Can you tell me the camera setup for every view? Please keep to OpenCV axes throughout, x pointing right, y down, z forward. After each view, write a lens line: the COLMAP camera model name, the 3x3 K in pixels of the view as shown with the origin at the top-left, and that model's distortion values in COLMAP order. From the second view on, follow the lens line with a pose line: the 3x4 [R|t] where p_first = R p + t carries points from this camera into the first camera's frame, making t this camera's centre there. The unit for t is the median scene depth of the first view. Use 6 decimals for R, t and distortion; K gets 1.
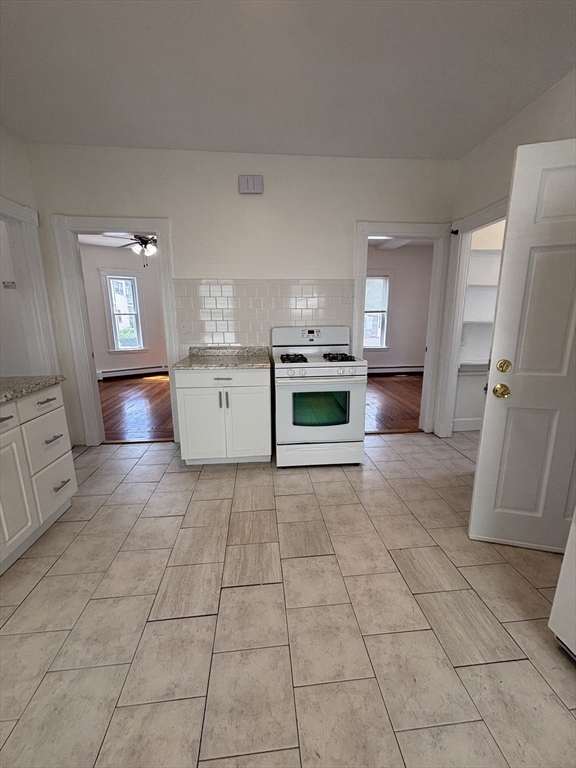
lens RADIAL K [[309.4, 0, 288.9], [0, 309.4, 383.1], [0, 0, 1]] dist [-0.000352, 0.000221]
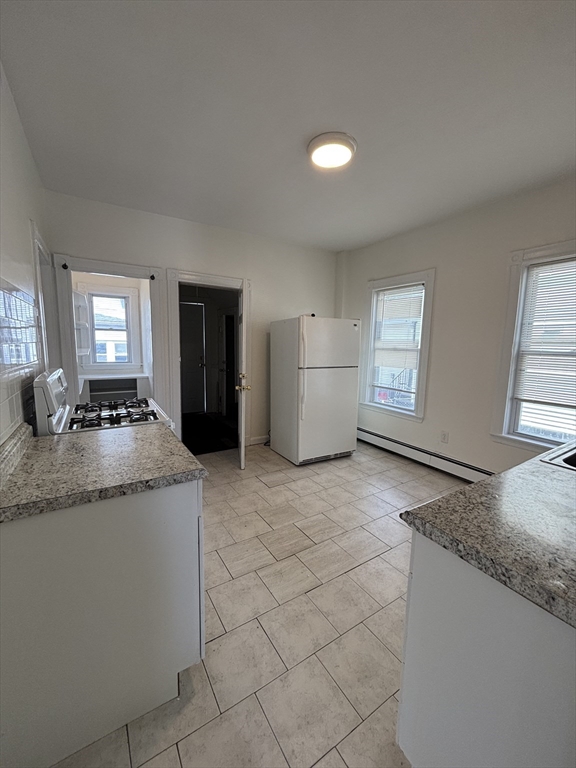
lens RADIAL K [[309.4, 0, 288.9], [0, 309.4, 383.1], [0, 0, 1]] dist [-0.000352, 0.000221]
pose [[-0.453413, -0.119274, 0.883284, -1.249095], [0.167169, 0.962039, 0.215721, -0.394356], [-0.875483, 0.245469, -0.416262, 1.569352]]
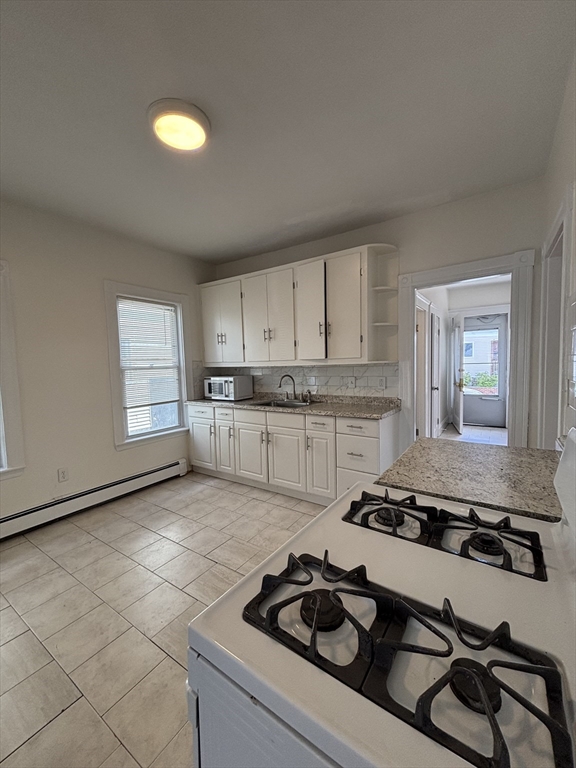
lens RADIAL K [[309.4, 0, 288.9], [0, 309.4, 383.1], [0, 0, 1]] dist [-0.000352, 0.000221]
pose [[-0.636289, 0.071682, -0.768113, 0.552722], [-0.131375, 0.971062, 0.199450, -0.424873], [0.760182, 0.227818, -0.608459, 1.762197]]
